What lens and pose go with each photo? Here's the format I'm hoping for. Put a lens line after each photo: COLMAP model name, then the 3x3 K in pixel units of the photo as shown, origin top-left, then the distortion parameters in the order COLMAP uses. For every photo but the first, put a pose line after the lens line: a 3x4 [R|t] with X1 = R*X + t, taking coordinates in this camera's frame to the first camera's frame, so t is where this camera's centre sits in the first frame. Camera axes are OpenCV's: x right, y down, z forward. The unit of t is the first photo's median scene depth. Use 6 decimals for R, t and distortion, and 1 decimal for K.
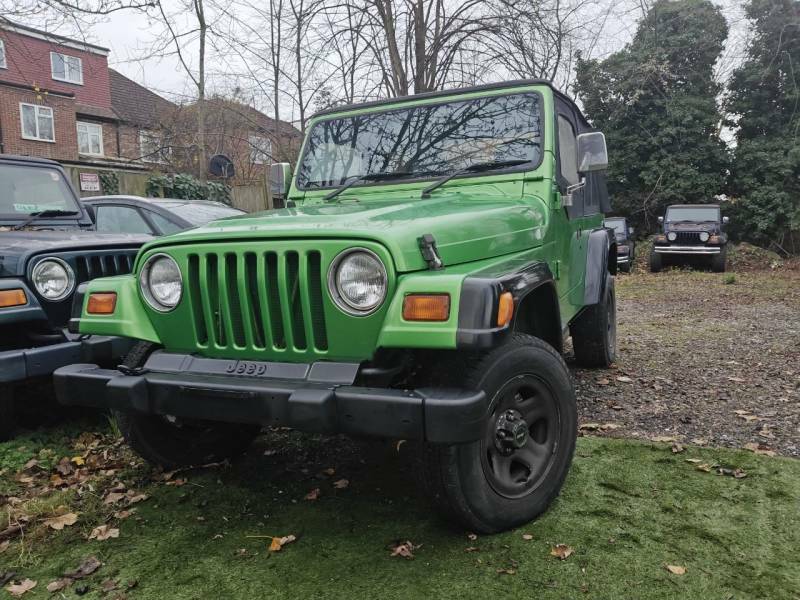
lens RADIAL K [[613.7, 0, 403.2], [0, 613.7, 292.8], [0, 0, 1]] dist [-0.004981, -0.007993]
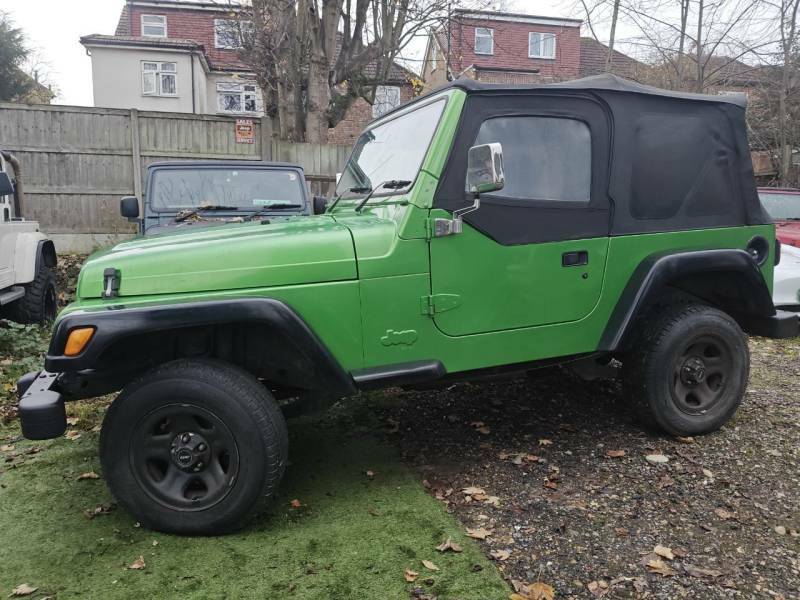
lens RADIAL K [[622.7, 0, 413.8], [0, 622.7, 300.8], [0, 0, 1]] dist [0.002557, -0.054013]
pose [[0.714660, 0.132983, -0.686715, 0.836463], [-0.082808, 0.990942, 0.105720, -0.135334], [0.694553, -0.018688, 0.719198, 0.339586]]
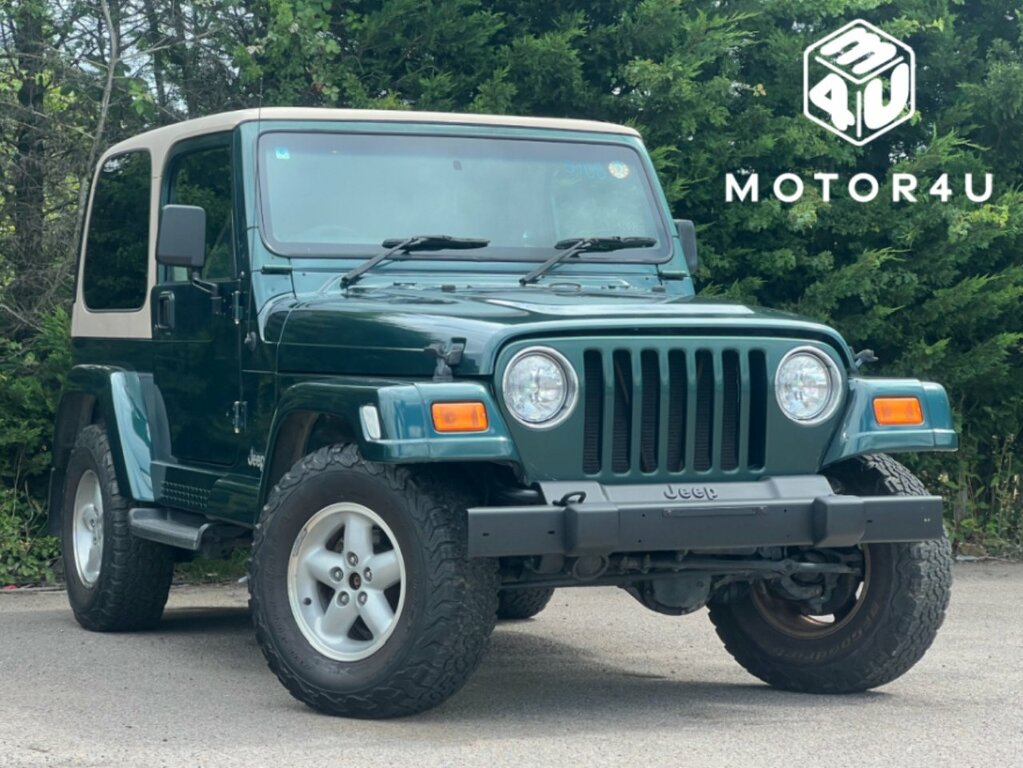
lens RADIAL K [[2597.5, 0, 511.5], [0, 2597.5, 384.0], [0, 0, 1]] dist [-0.789313, -0.274957]
pose [[0.658453, 0.048679, 0.751046, -1.960072], [0.050341, 0.992823, -0.108485, 0.224141], [-0.750936, 0.109241, 0.651276, -0.681687]]
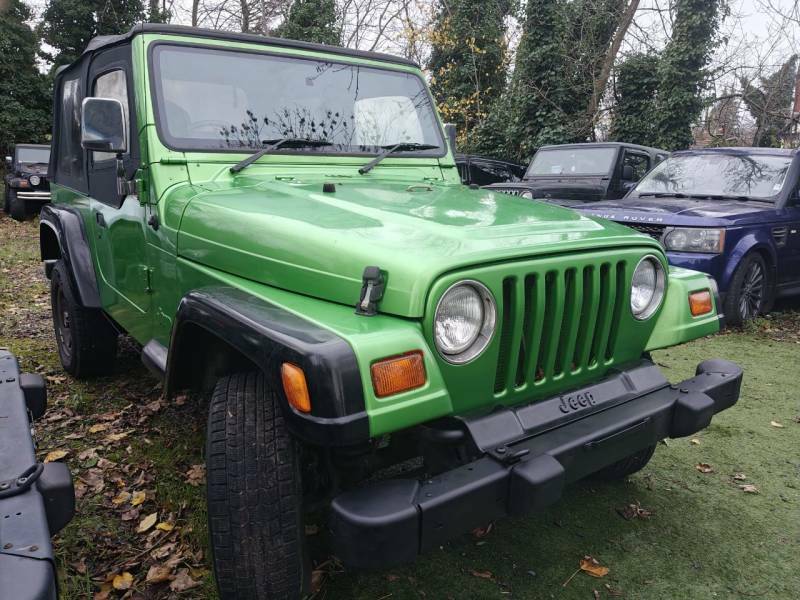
lens RADIAL K [[624.3, 0, 406.8], [0, 624.3, 298.9], [0, 0, 1]] dist [-0.001080, -0.012264]
pose [[0.462475, -0.136882, 0.876002, -0.753877], [0.043861, 0.990333, 0.131591, -0.099648], [-0.885547, -0.022435, 0.464008, 0.540395]]
